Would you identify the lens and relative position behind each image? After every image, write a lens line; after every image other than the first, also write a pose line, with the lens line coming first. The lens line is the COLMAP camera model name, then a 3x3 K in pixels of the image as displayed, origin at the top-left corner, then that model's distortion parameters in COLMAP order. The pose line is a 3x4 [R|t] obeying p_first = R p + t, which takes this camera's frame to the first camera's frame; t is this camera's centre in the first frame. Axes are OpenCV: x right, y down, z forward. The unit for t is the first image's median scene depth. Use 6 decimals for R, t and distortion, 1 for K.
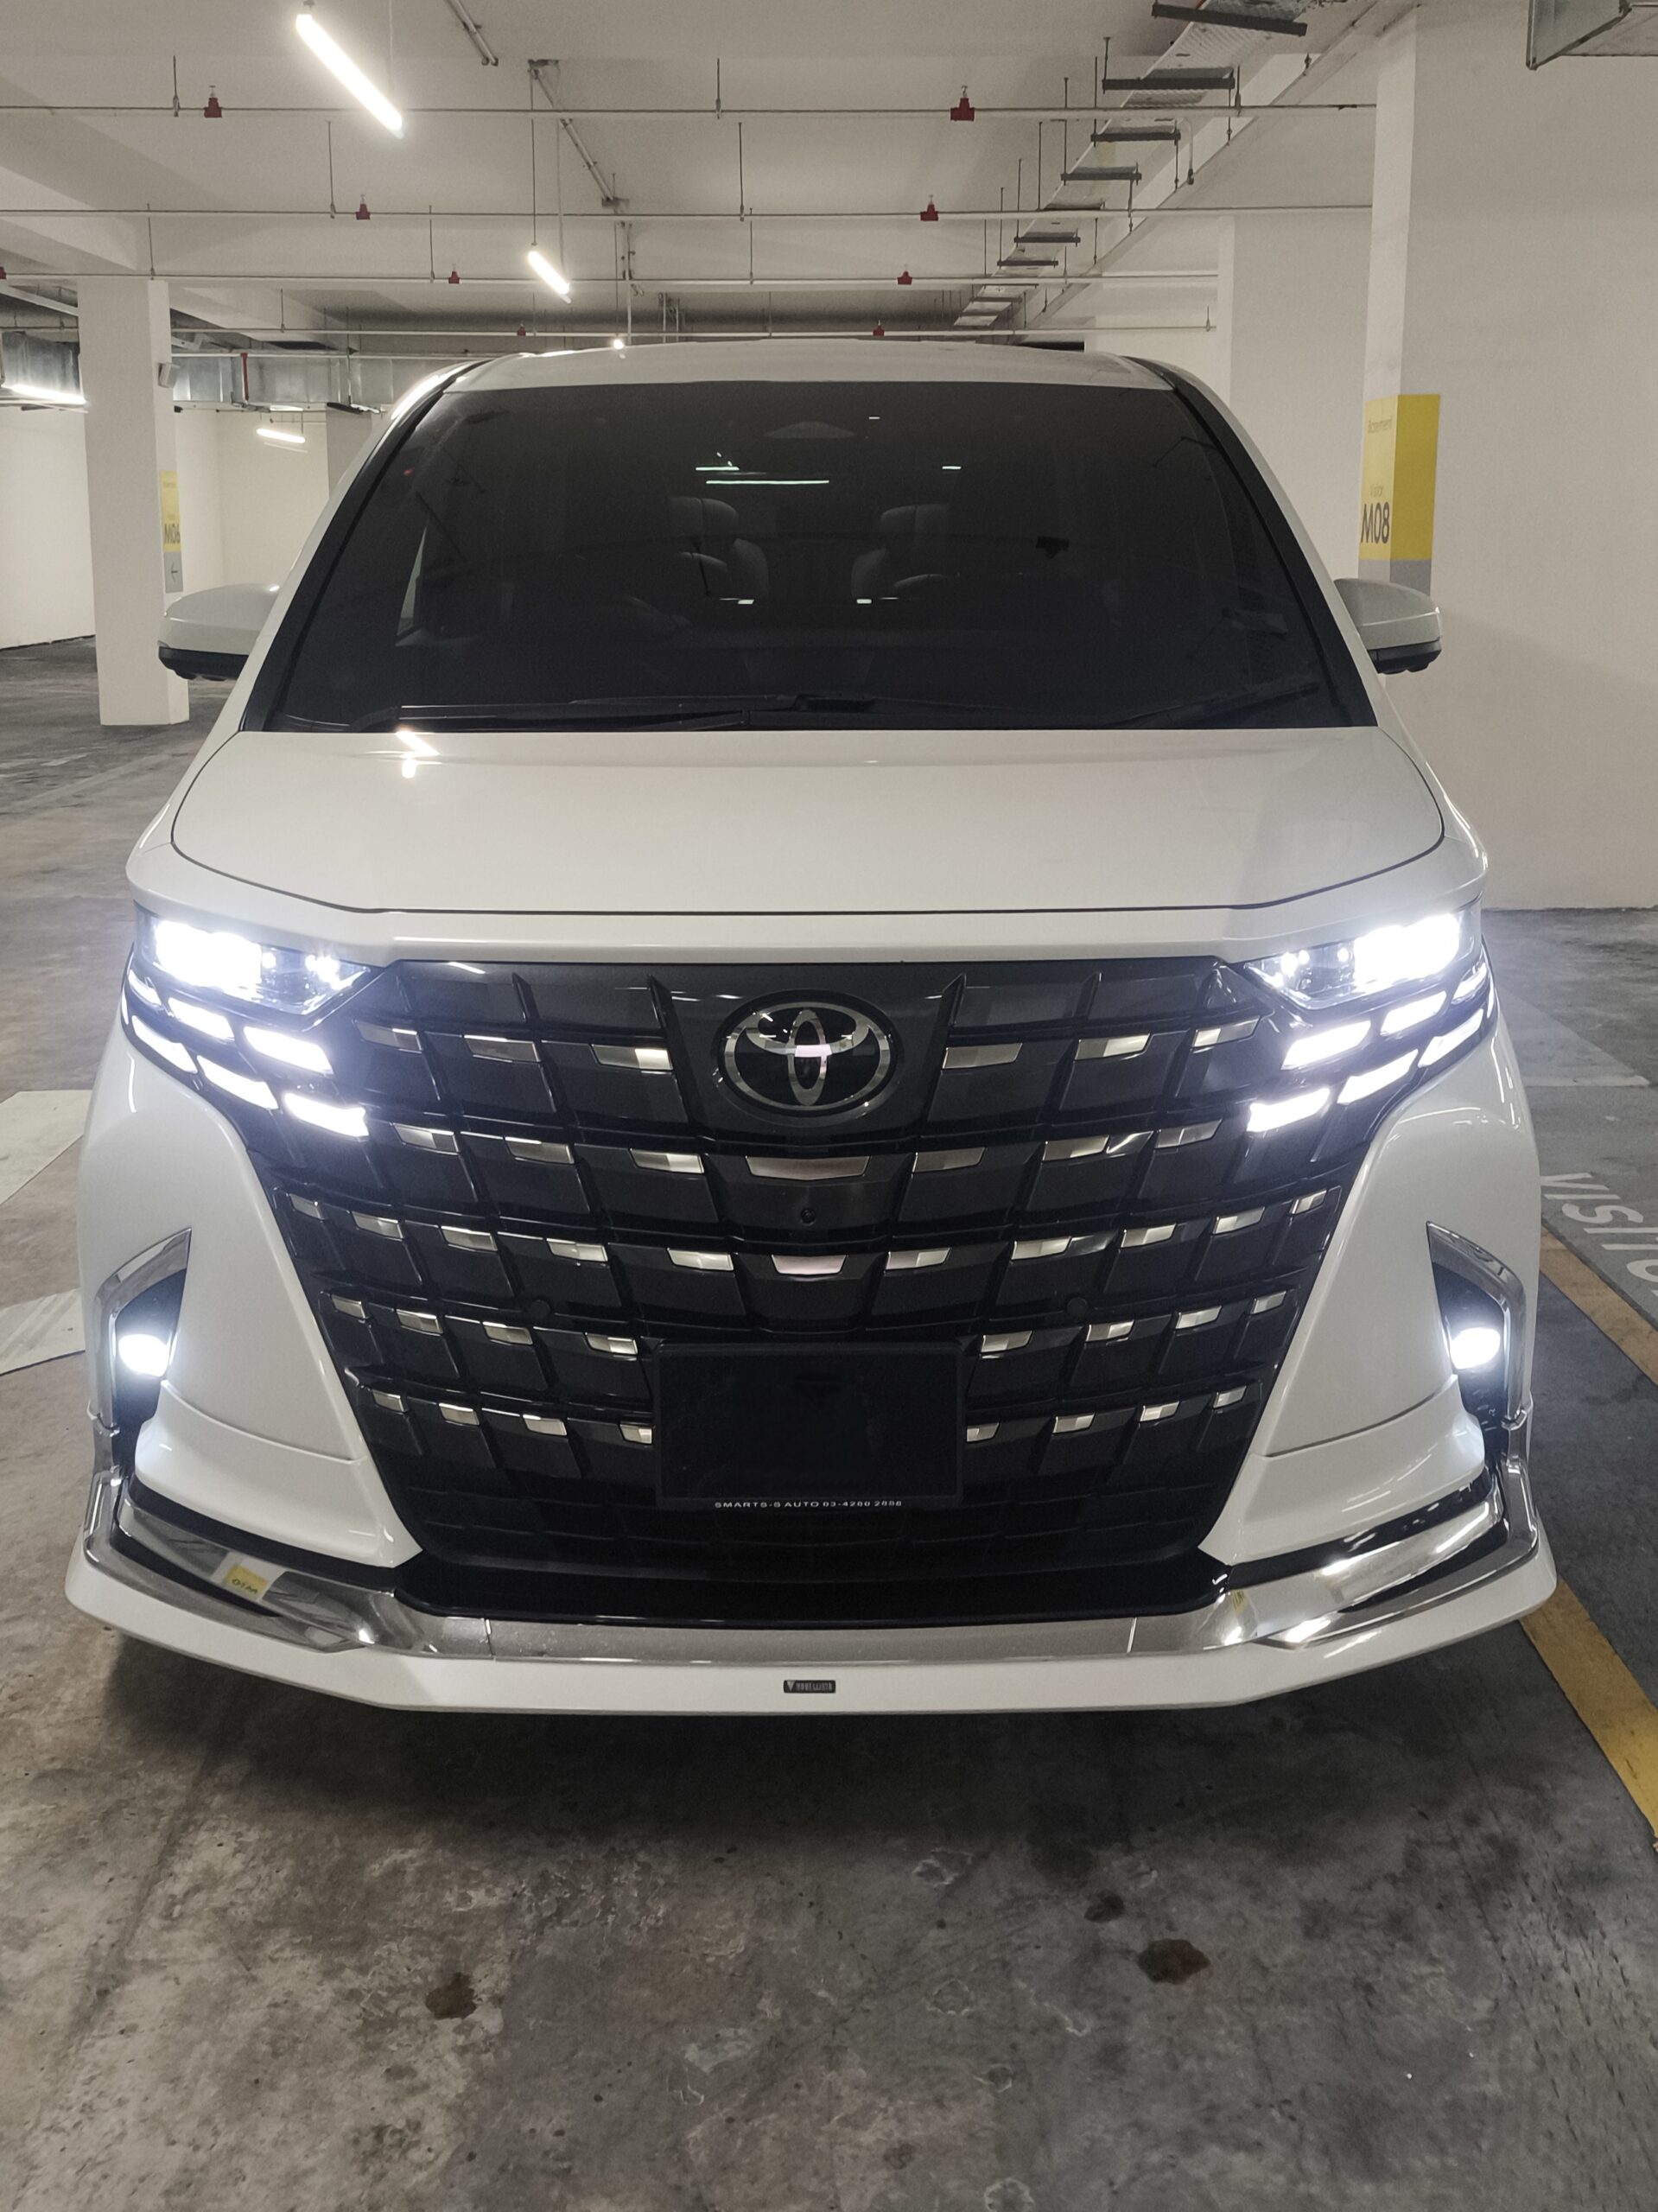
lens RADIAL K [[2182.0, 0, 835.3], [0, 2182.0, 782.1], [0, 0, 1]] dist [0.116226, -0.232444]
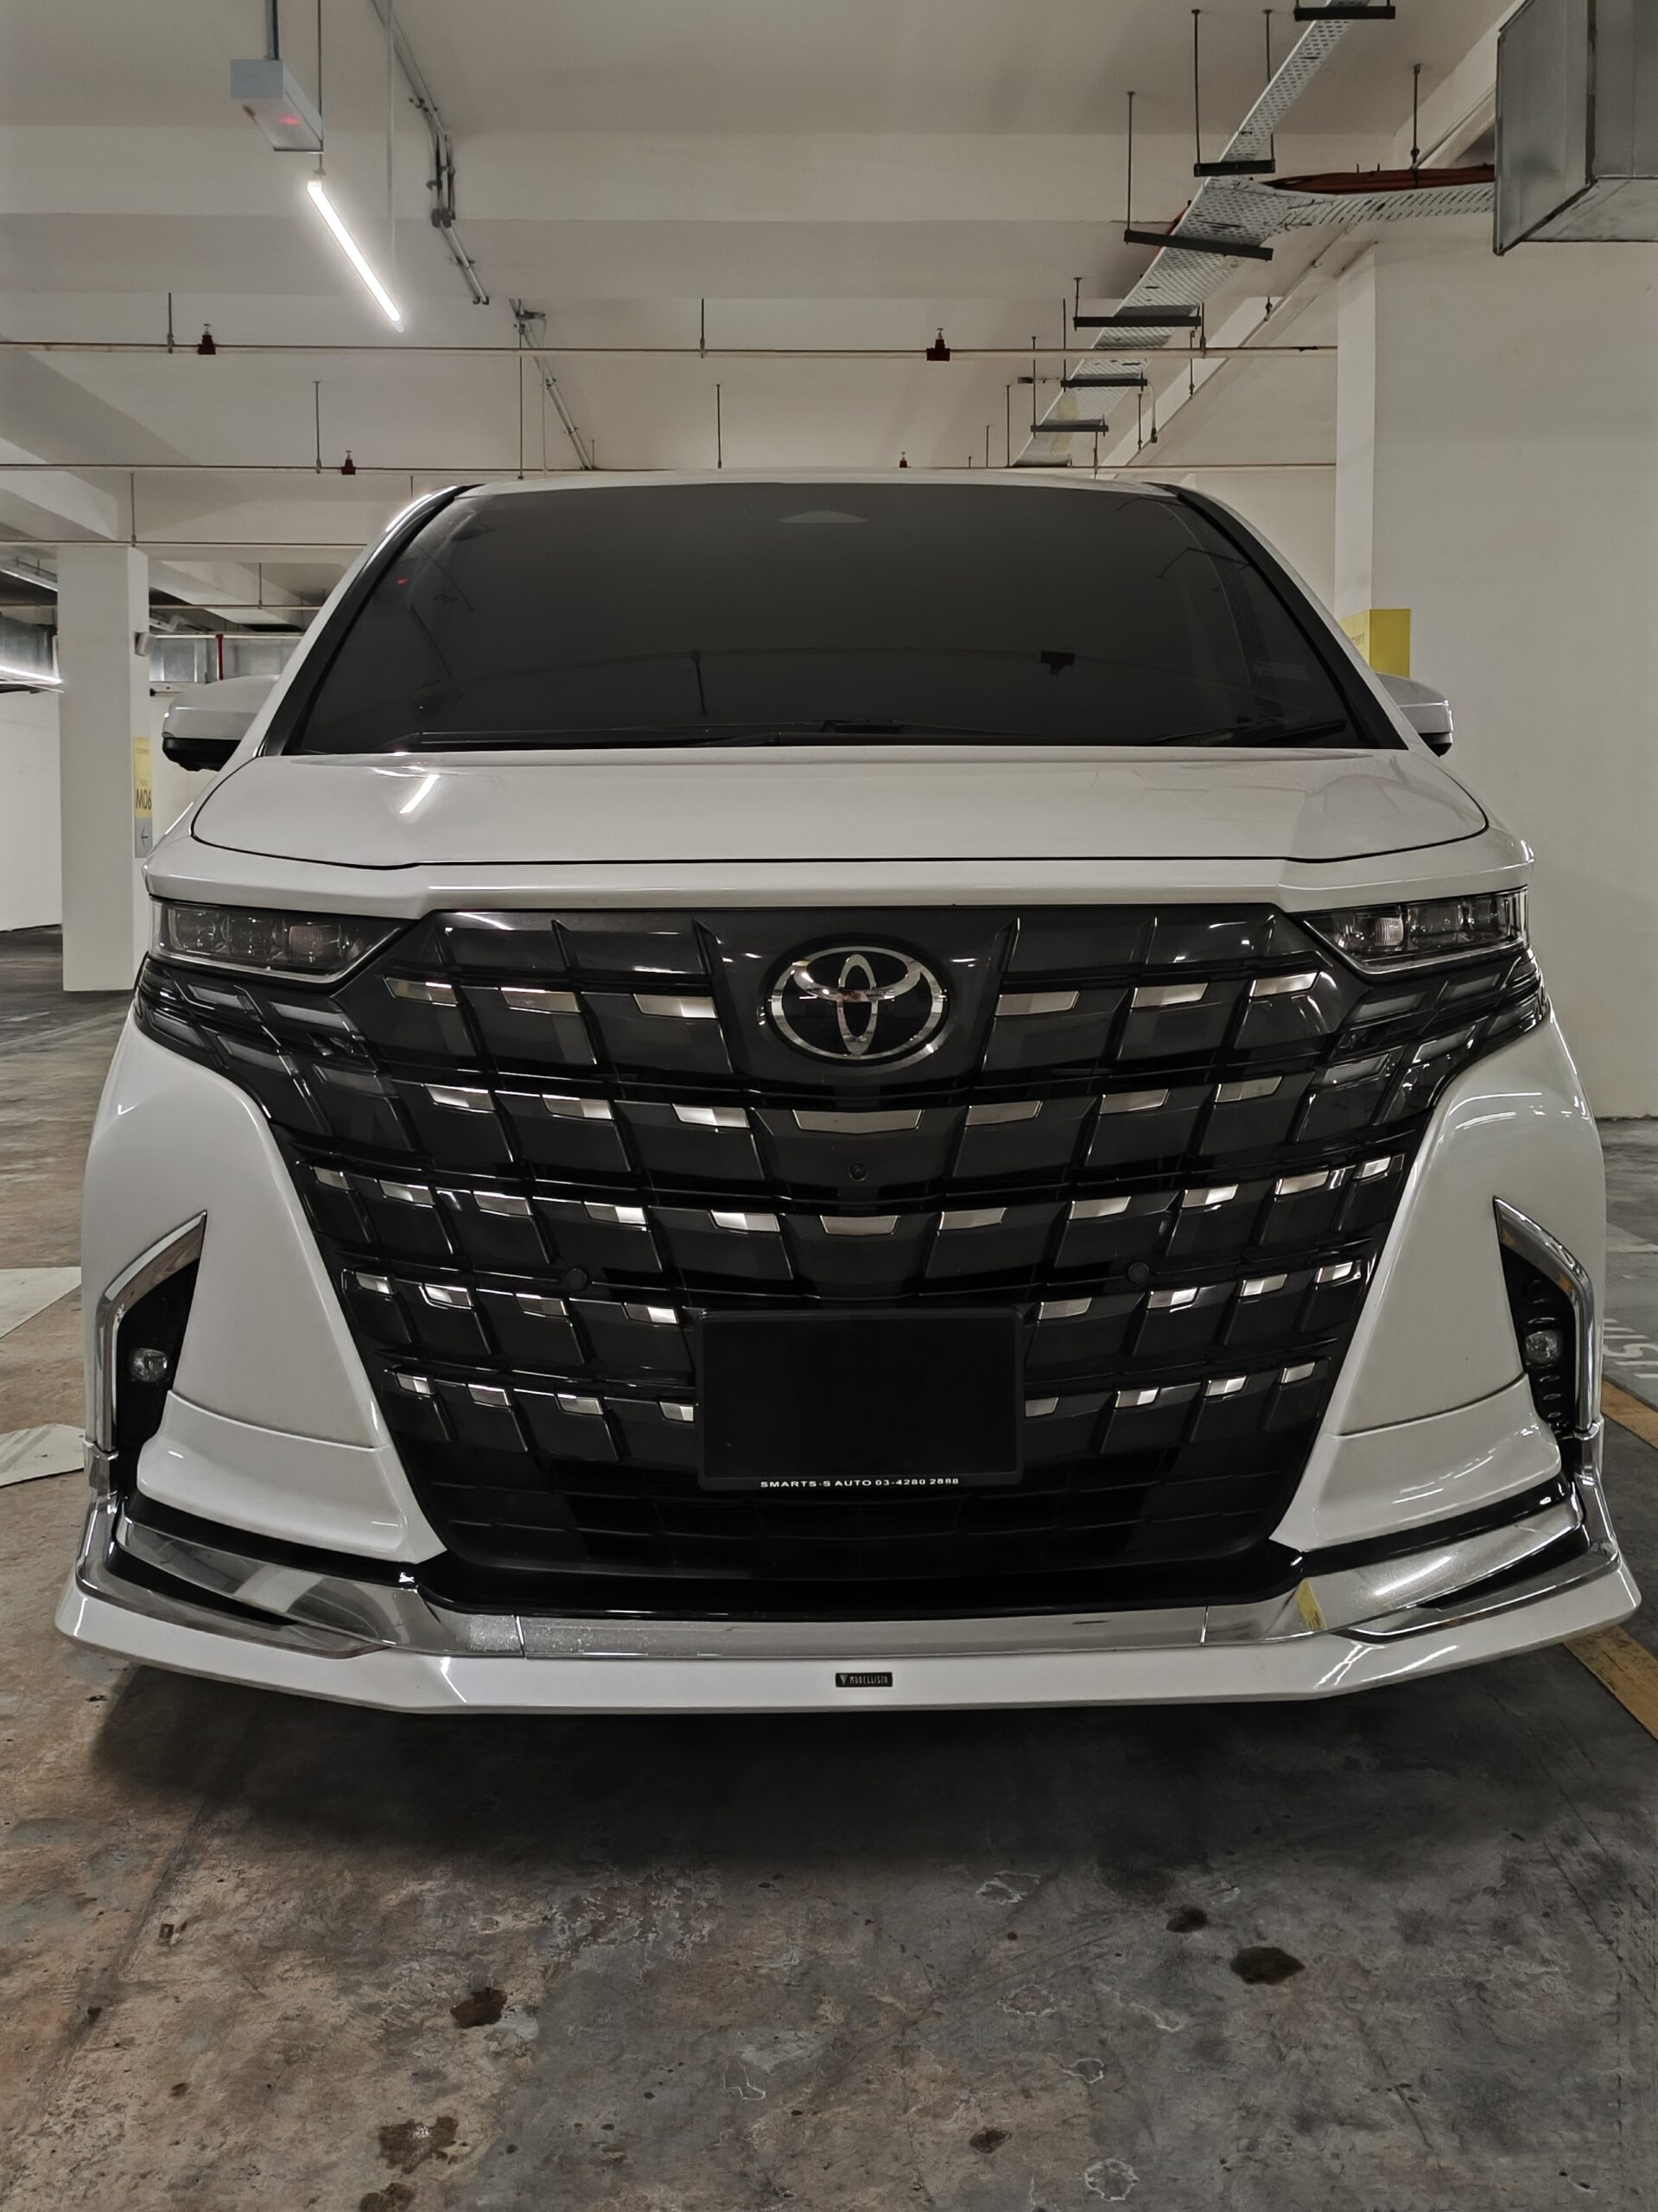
lens RADIAL K [[2173.3, 0, 843.0], [0, 2173.3, 835.7], [0, 0, 1]] dist [0.131244, -0.264357]
pose [[0.999738, -0.003390, 0.022623, -0.040792], [0.006089, 0.992715, -0.120336, 0.168914], [-0.022050, 0.120442, 0.992475, 0.034627]]
